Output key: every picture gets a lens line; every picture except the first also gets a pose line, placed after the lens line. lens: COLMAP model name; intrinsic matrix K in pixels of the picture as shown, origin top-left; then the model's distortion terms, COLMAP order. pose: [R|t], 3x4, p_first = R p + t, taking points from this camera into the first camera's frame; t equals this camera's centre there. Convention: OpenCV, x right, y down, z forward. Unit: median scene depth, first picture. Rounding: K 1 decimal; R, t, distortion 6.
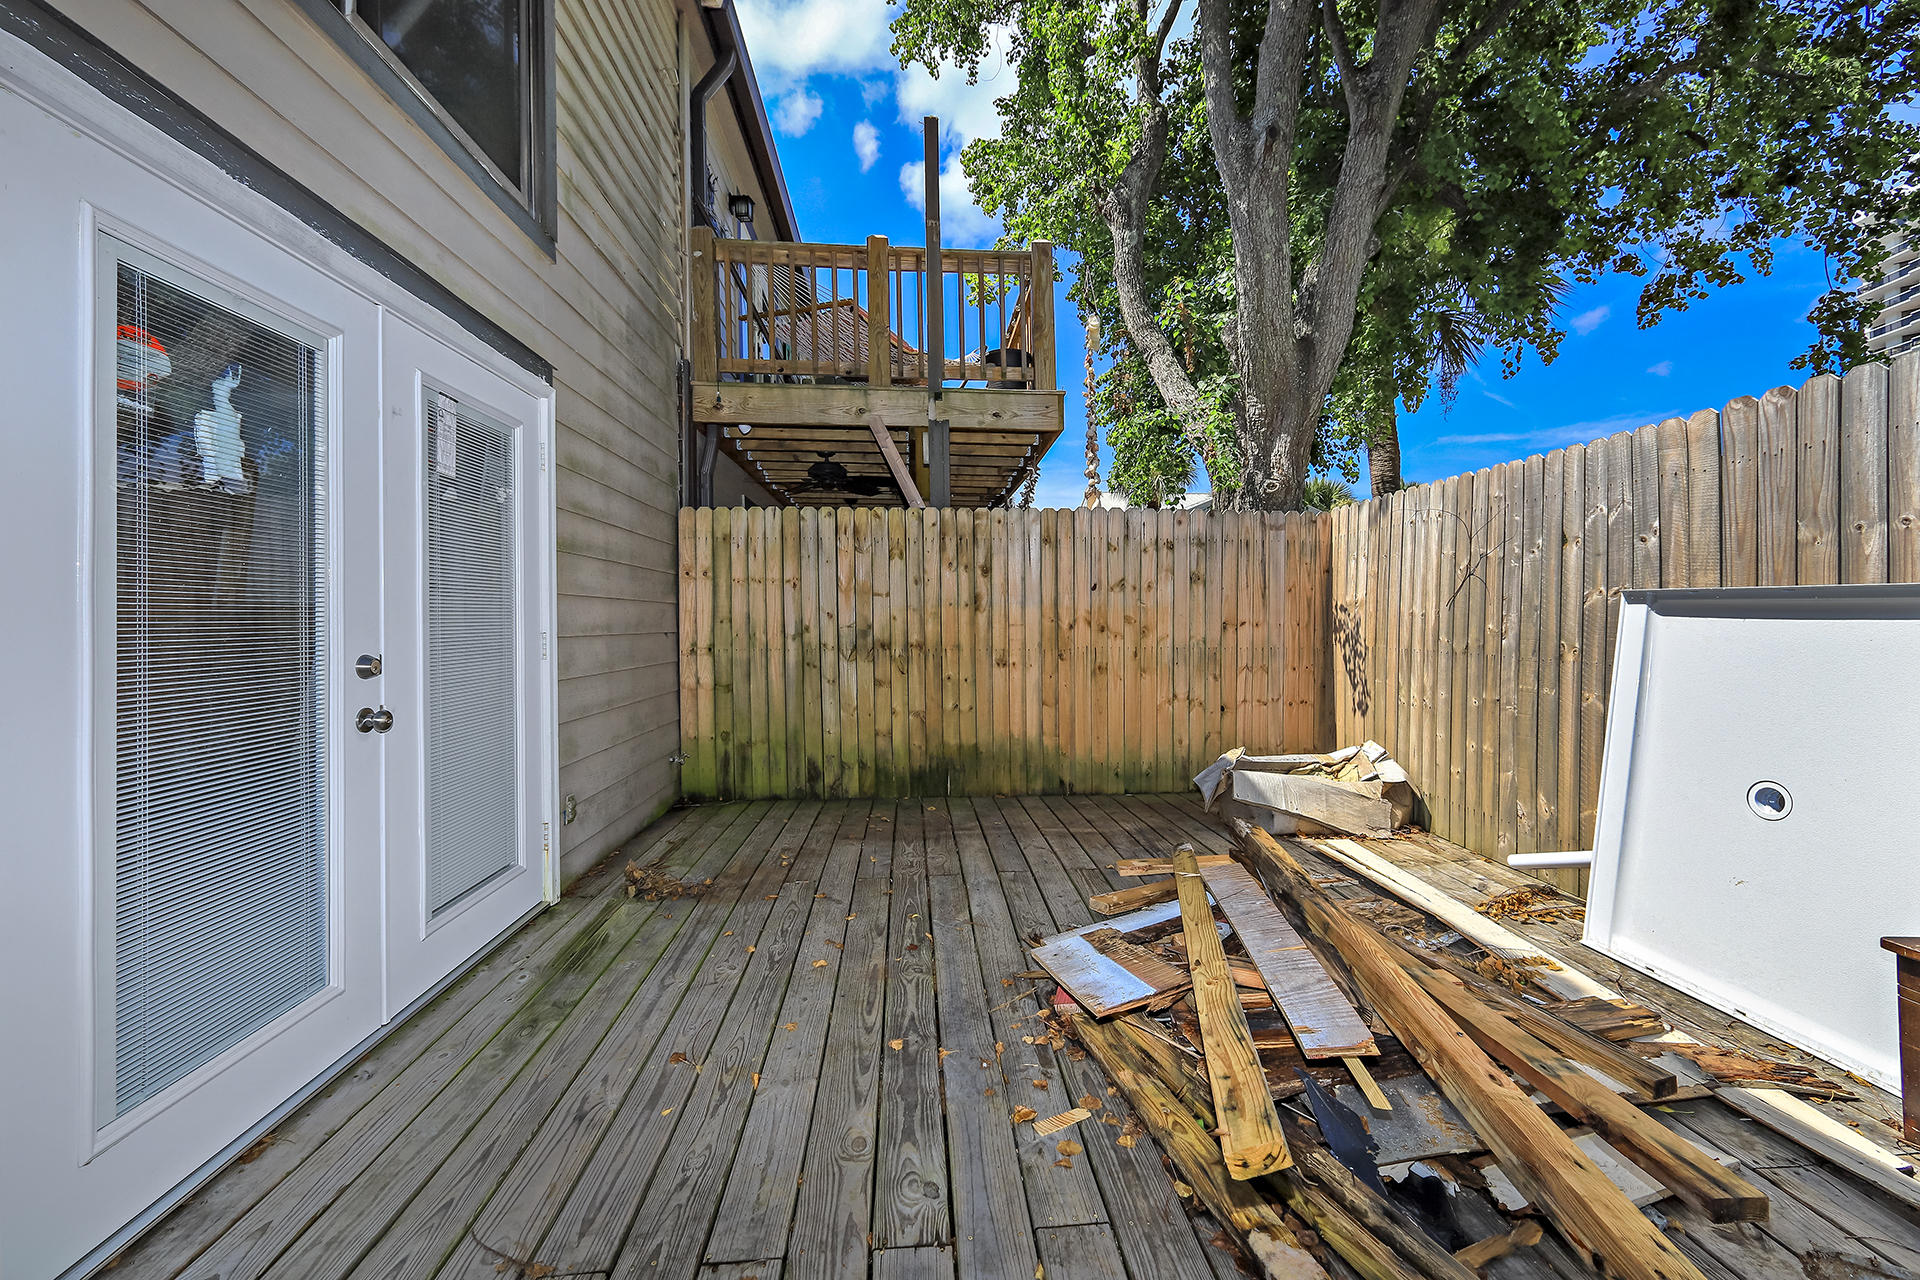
lens RADIAL K [[757.4, 0, 961.8], [0, 757.4, 631.2], [0, 0, 1]] dist [-0.003201, -0.000169]
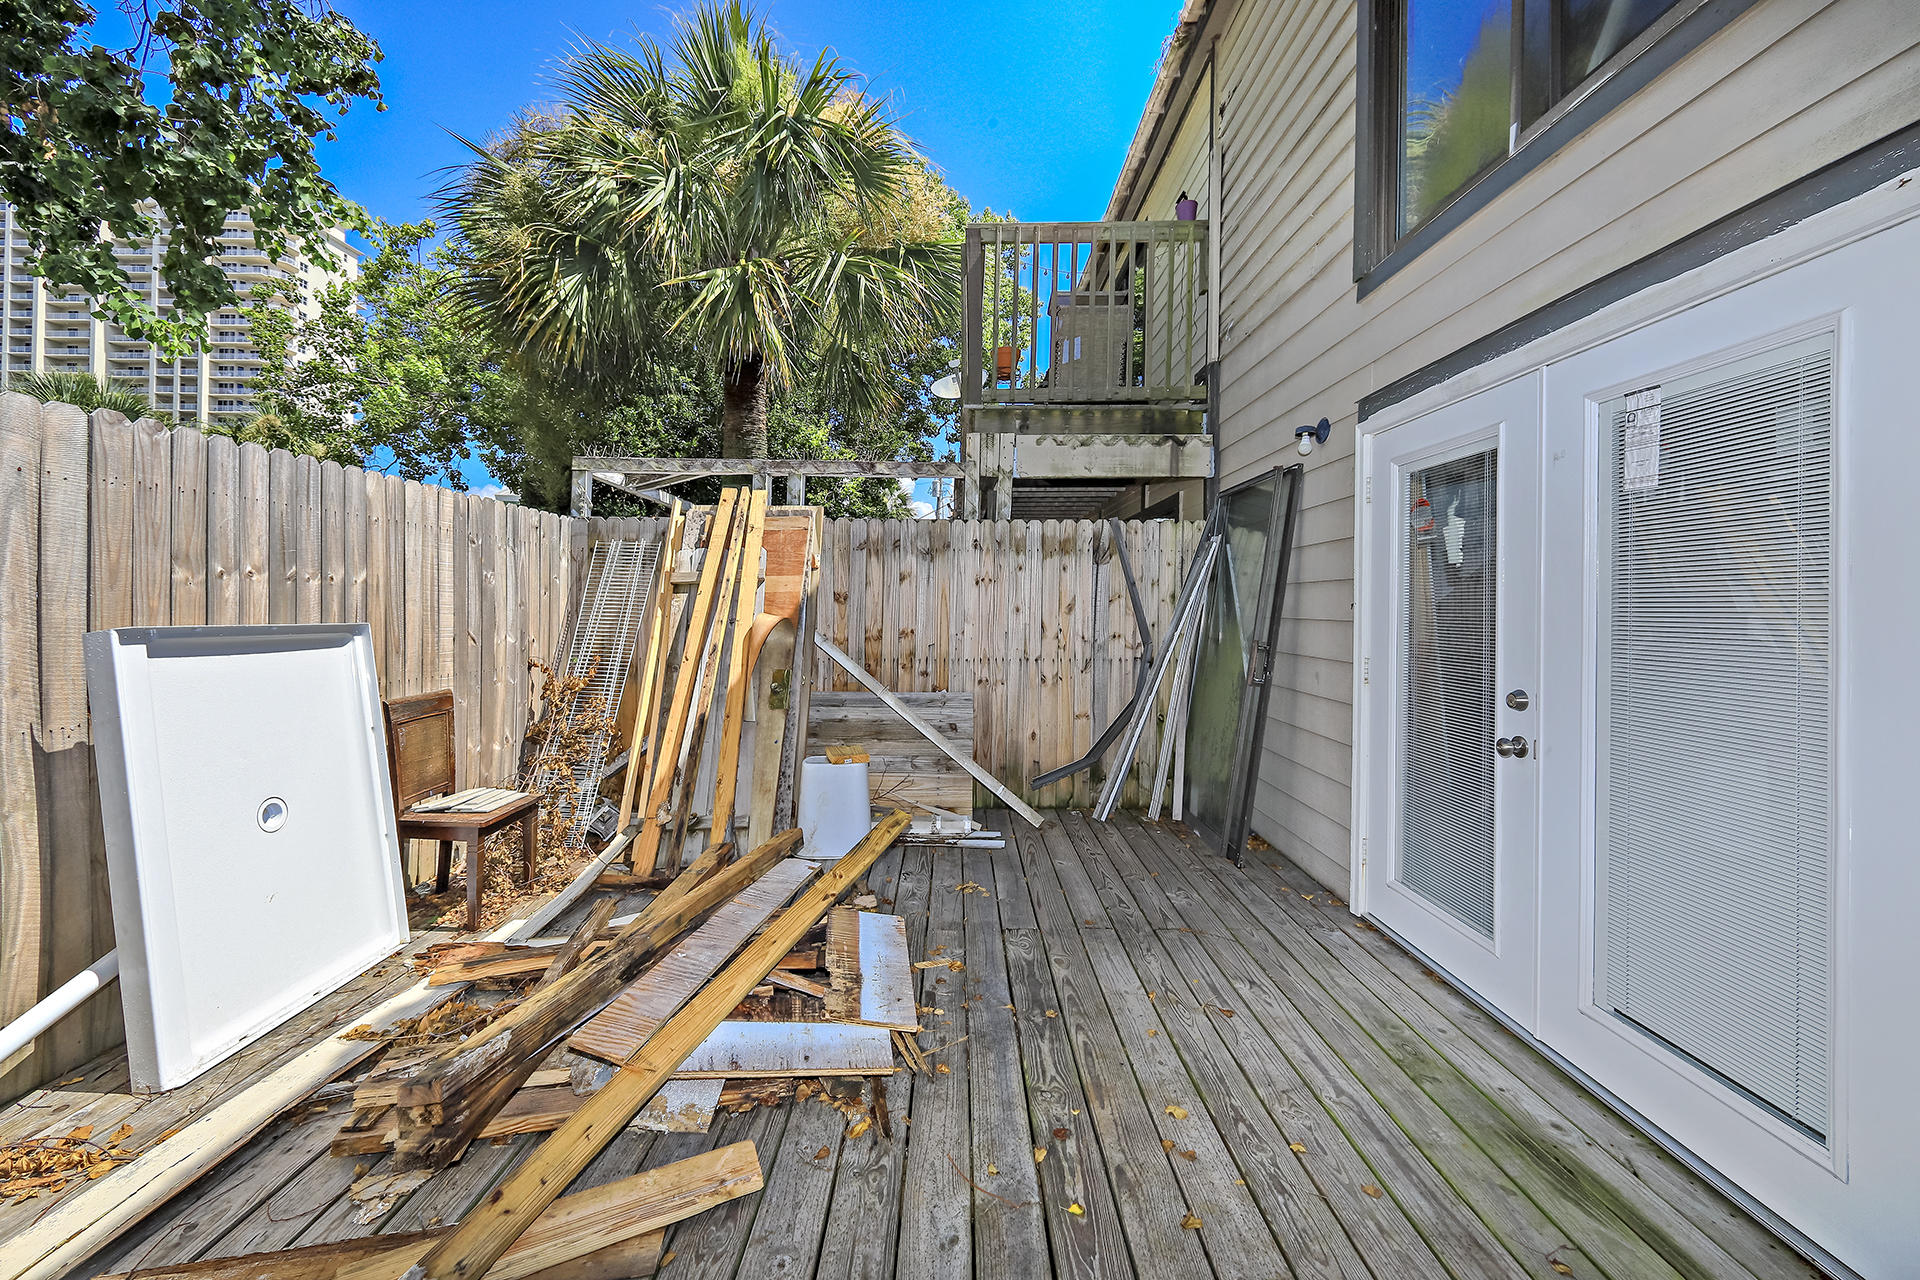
lens RADIAL K [[757.4, 0, 919.0], [0, 757.4, 610.4], [0, 0, 1]] dist [-0.003201, -0.000169]
pose [[-0.993149, -0.000592, 0.116851, -0.016499], [0.002419, 0.999669, 0.025621, -0.101900], [-0.116828, 0.025728, -0.992819, 1.900484]]
